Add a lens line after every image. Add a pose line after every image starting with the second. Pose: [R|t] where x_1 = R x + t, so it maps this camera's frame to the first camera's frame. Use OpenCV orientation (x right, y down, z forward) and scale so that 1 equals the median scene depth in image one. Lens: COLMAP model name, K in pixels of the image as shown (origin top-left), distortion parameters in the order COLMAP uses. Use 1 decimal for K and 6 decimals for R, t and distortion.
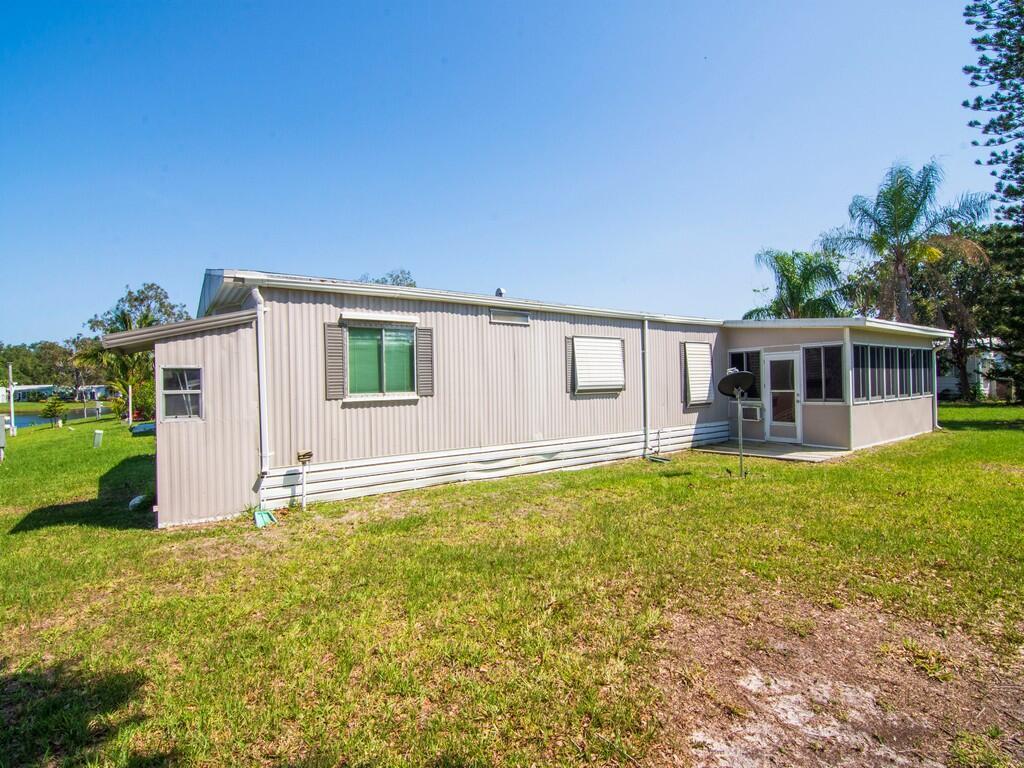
lens RADIAL K [[493.7, 0, 512.1], [0, 493.7, 381.5], [0, 0, 1]] dist [-0.004353, -0.010380]
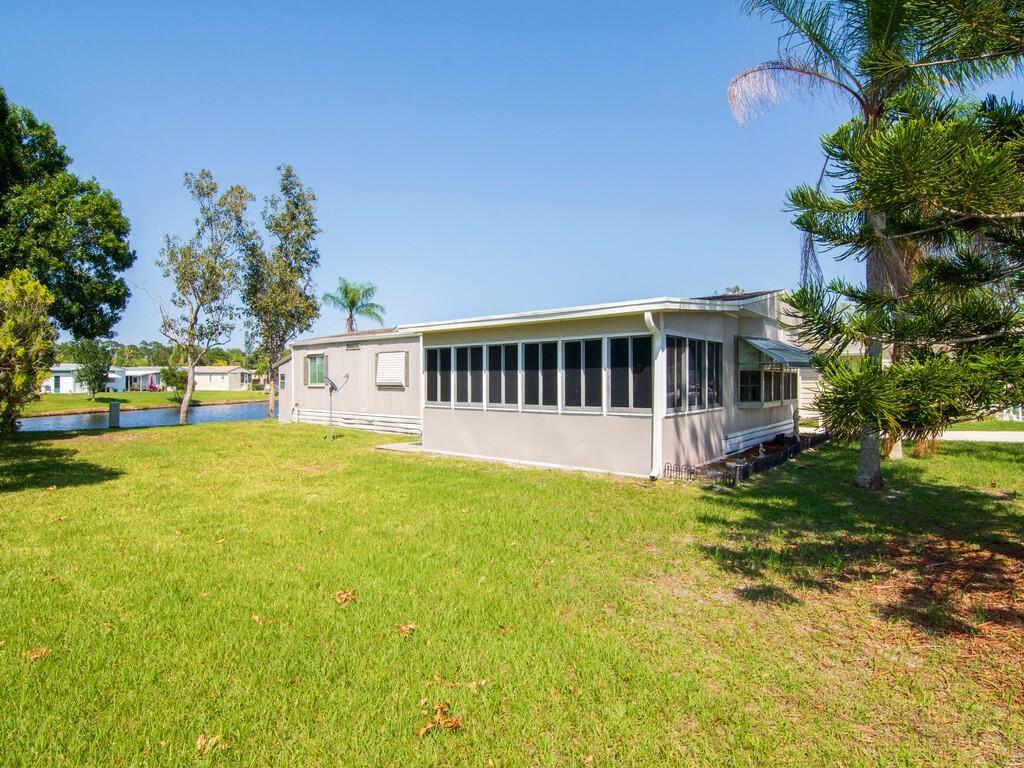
lens RADIAL K [[536.1, 0, 507.6], [0, 536.1, 385.0], [0, 0, 1]] dist [-0.005103, -0.002117]
pose [[0.257369, 0.028228, -0.965901, 1.848984], [0.000473, 0.999569, 0.029338, -0.033078], [0.966313, -0.008008, 0.257245, 0.892556]]
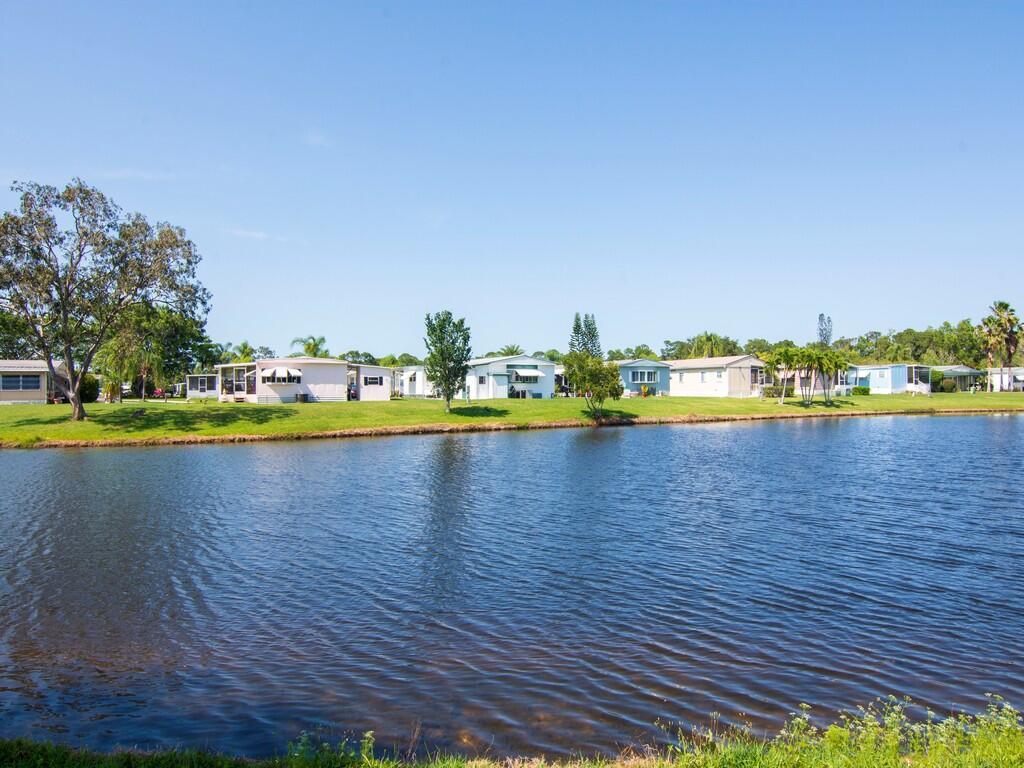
lens RADIAL K [[657.4, 0, 512.0], [0, 657.4, 384.0], [0, 0, 1]] dist [0.003565, -0.001852]
pose [[-0.629154, 0.019587, -0.777034, -1.702634], [0.024730, 0.999681, 0.005177, 0.105571], [0.776887, -0.015959, -0.629437, 1.094954]]
